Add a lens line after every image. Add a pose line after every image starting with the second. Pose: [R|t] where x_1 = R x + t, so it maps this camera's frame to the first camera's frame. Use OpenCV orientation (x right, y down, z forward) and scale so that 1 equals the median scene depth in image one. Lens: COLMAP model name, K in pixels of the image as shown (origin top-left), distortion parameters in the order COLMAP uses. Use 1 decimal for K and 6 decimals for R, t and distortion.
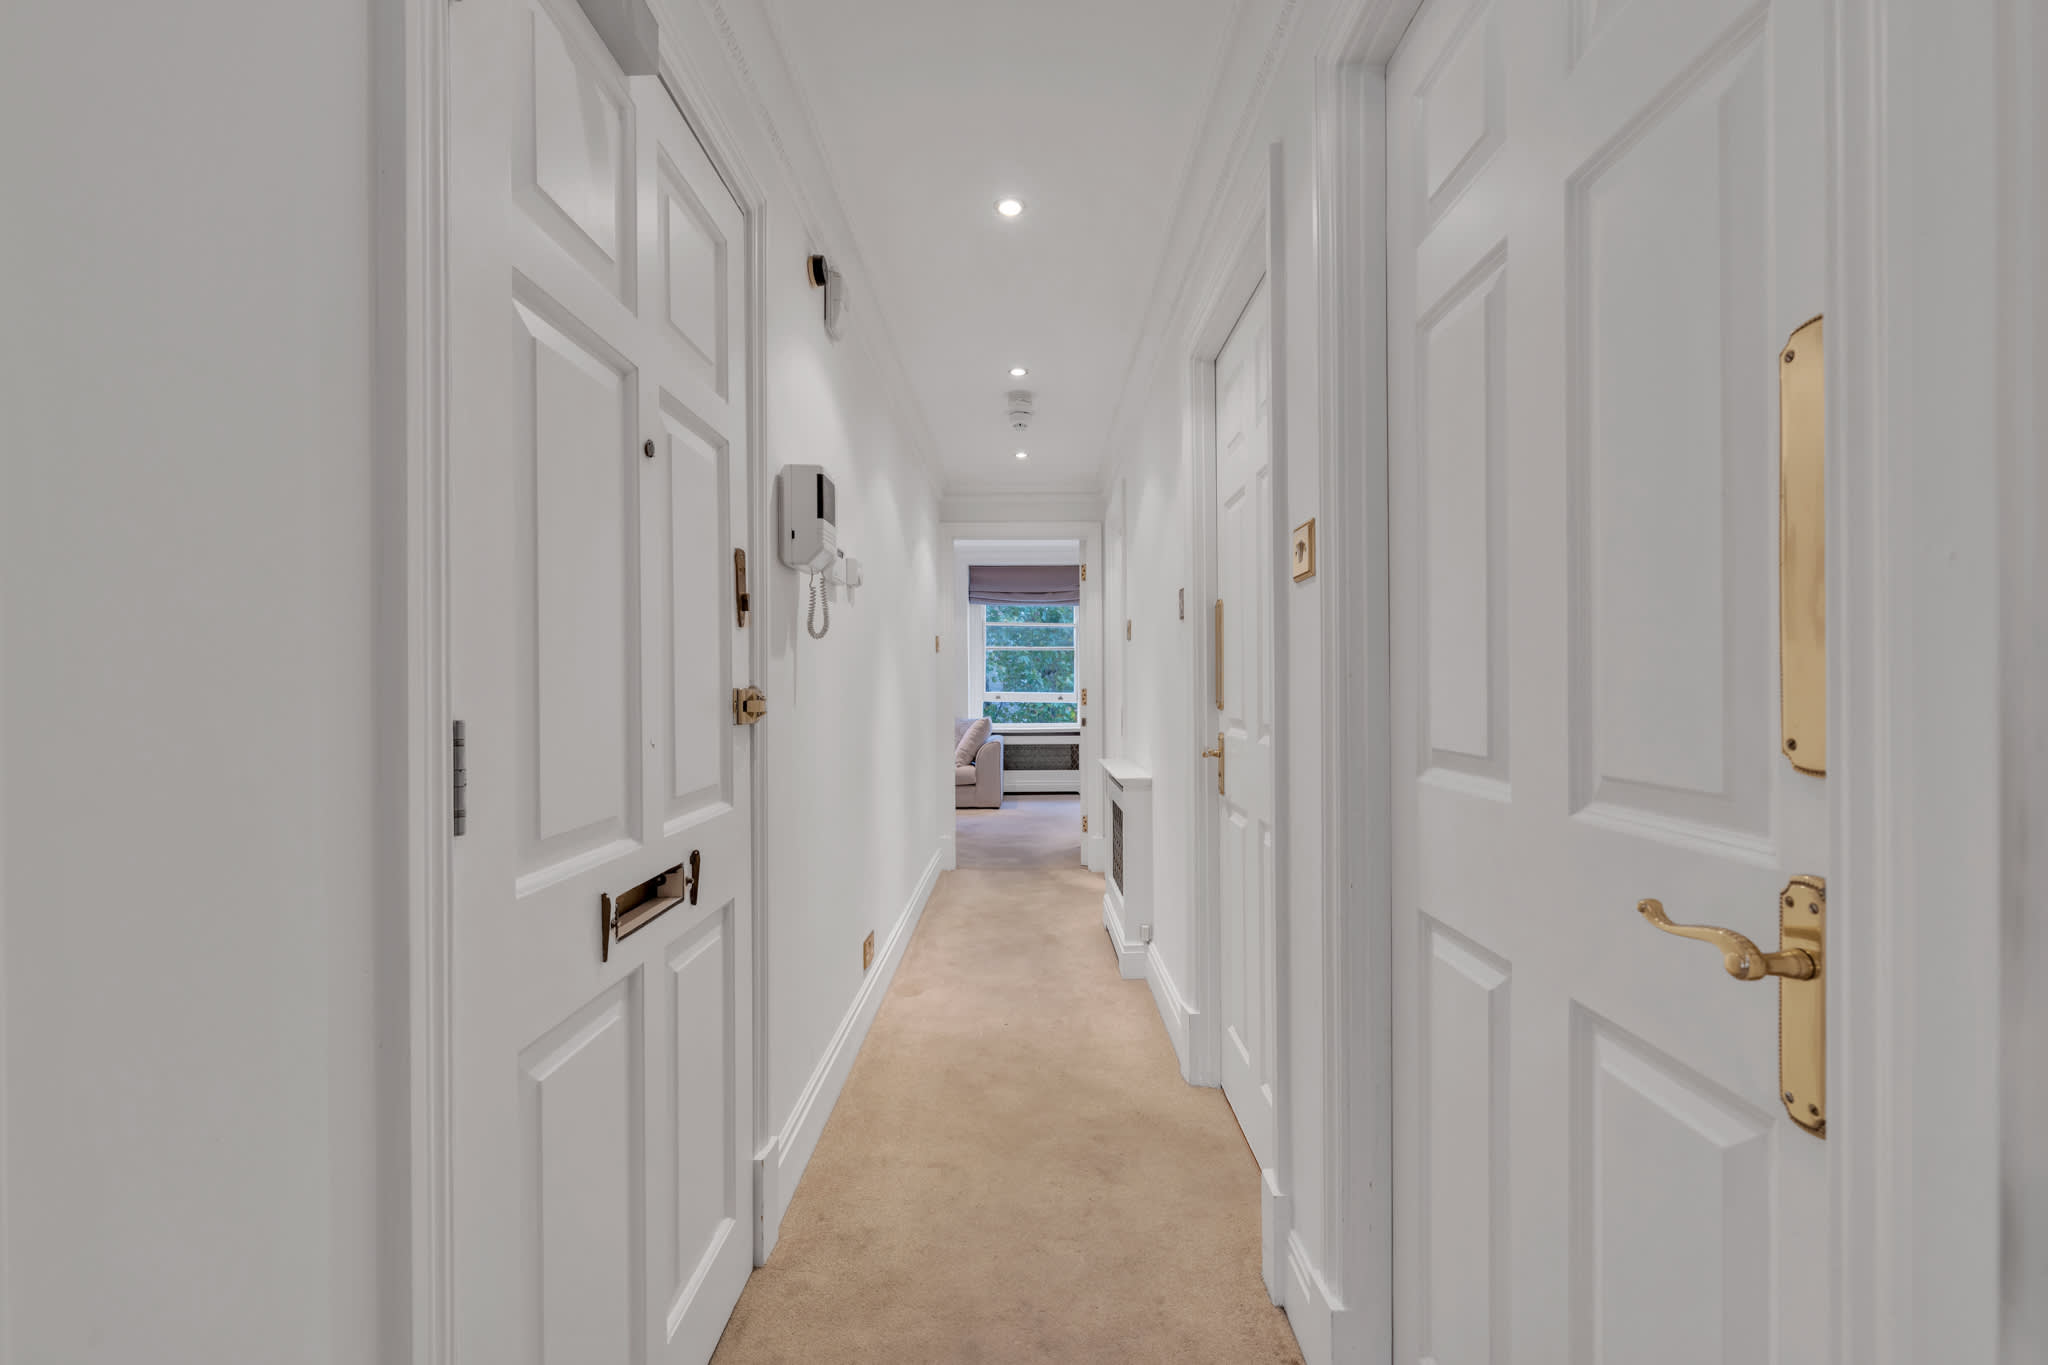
lens RADIAL K [[723.6, 0, 1031.9], [0, 723.6, 693.9], [0, 0, 1]] dist [-0.000880, -0.000031]
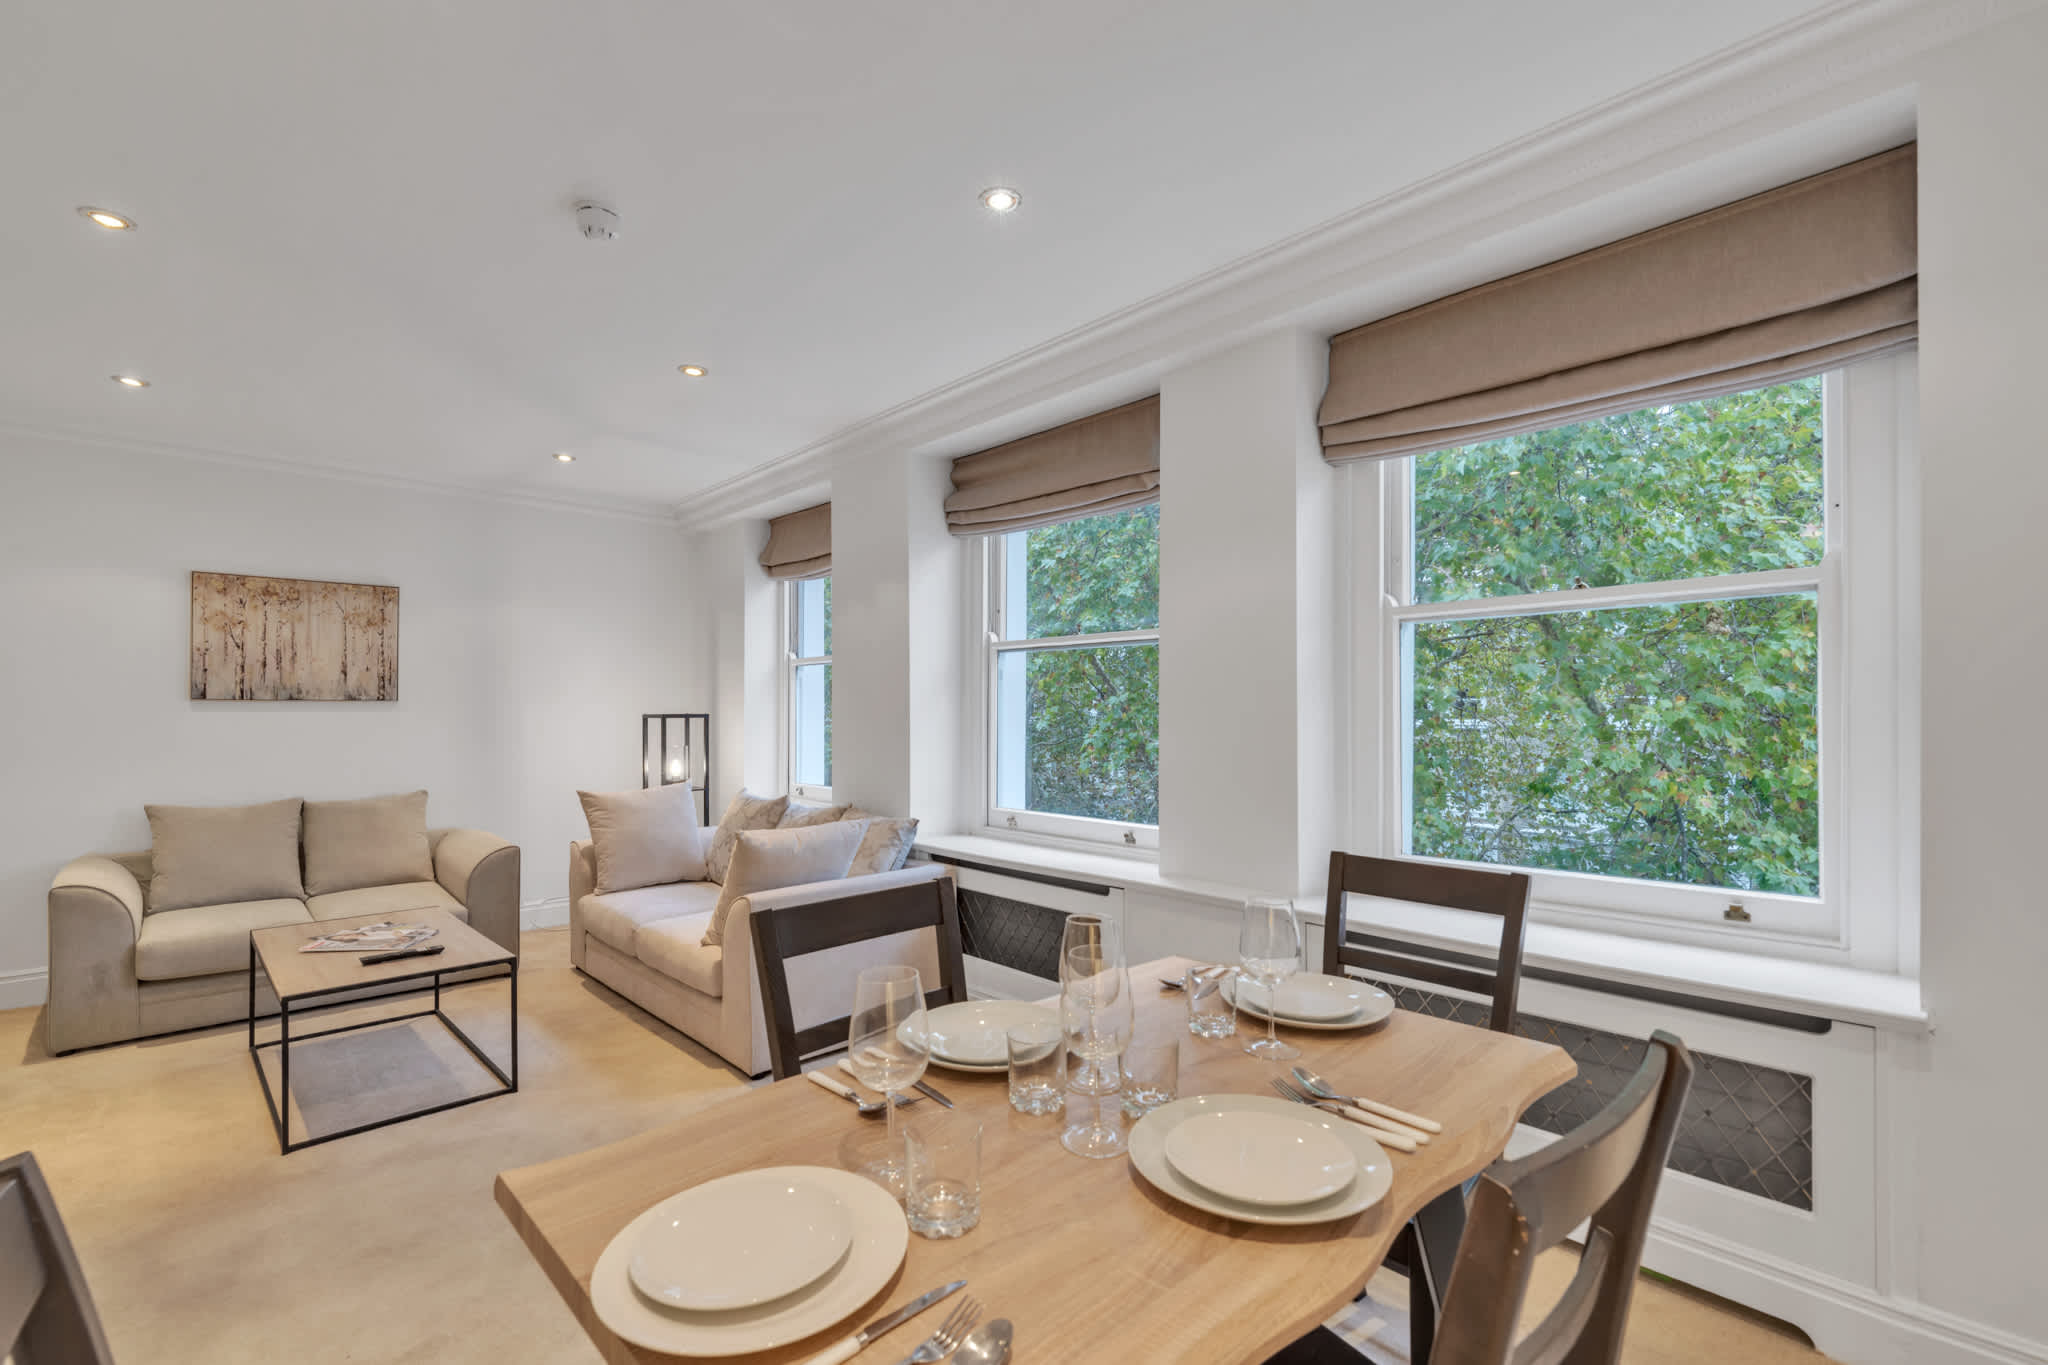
lens RADIAL K [[903.0, 0, 1019.0], [0, 903.0, 705.4], [0, 0, 1]] dist [0.000584, 0.000378]
pose [[0.686577, 0.001076, -0.727056, 0.359382], [-0.003869, 0.999990, -0.002174, -0.030014], [0.727047, 0.004306, 0.686574, 0.731949]]
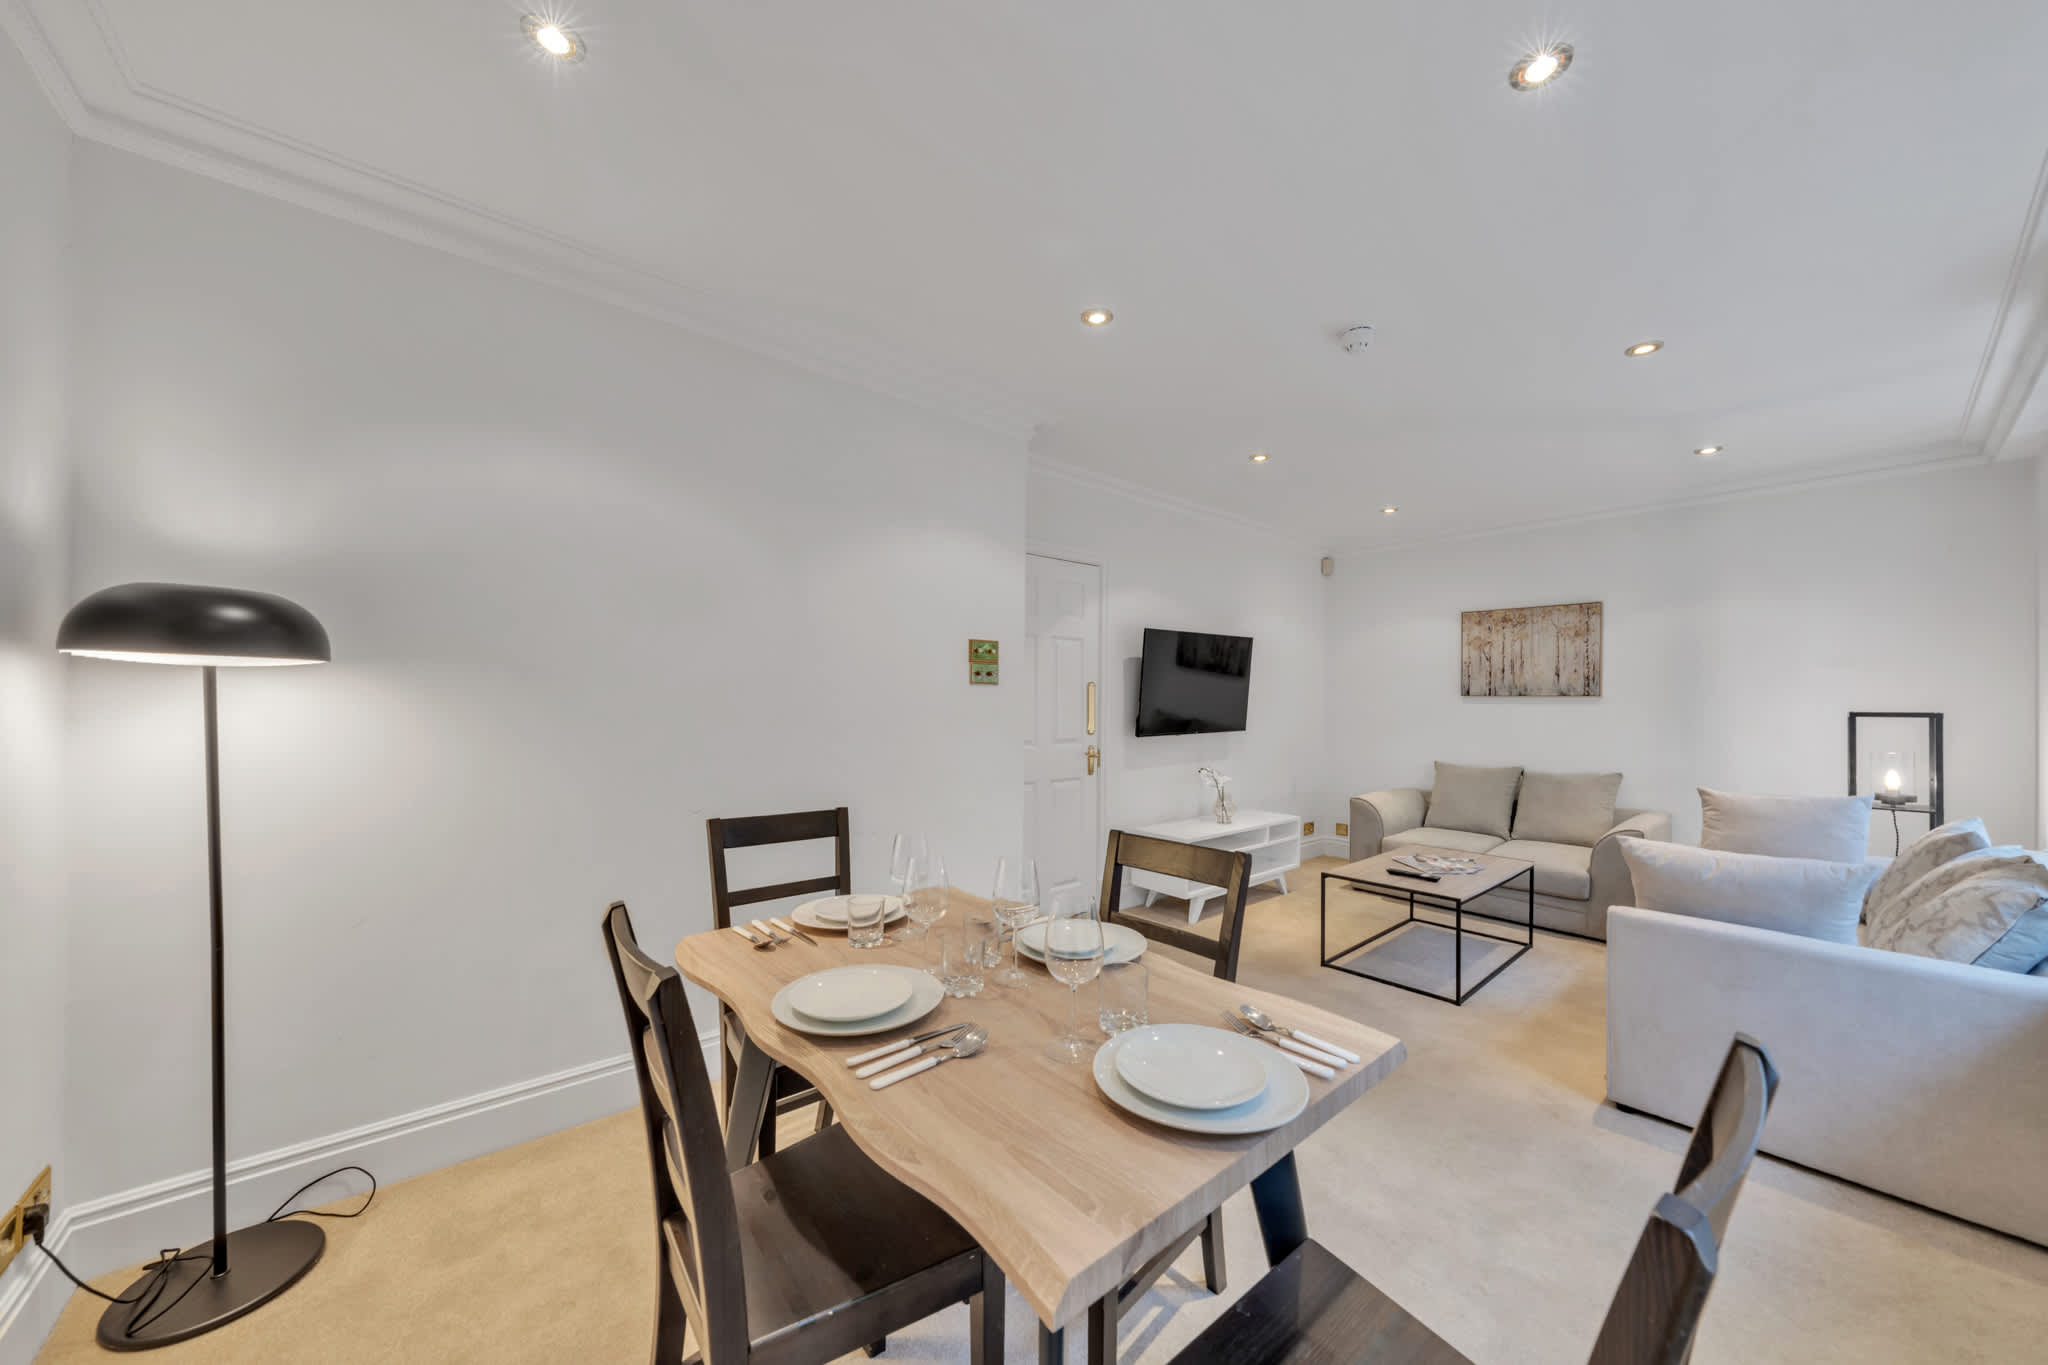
lens RADIAL K [[723.6, 0, 1031.9], [0, 723.6, 693.9], [0, 0, 1]] dist [-0.000880, -0.000031]
pose [[-0.754038, -0.003963, -0.656819, 0.363462], [-0.005230, 0.999986, -0.000030, -0.032563], [0.656810, 0.003413, -0.754048, 1.010530]]
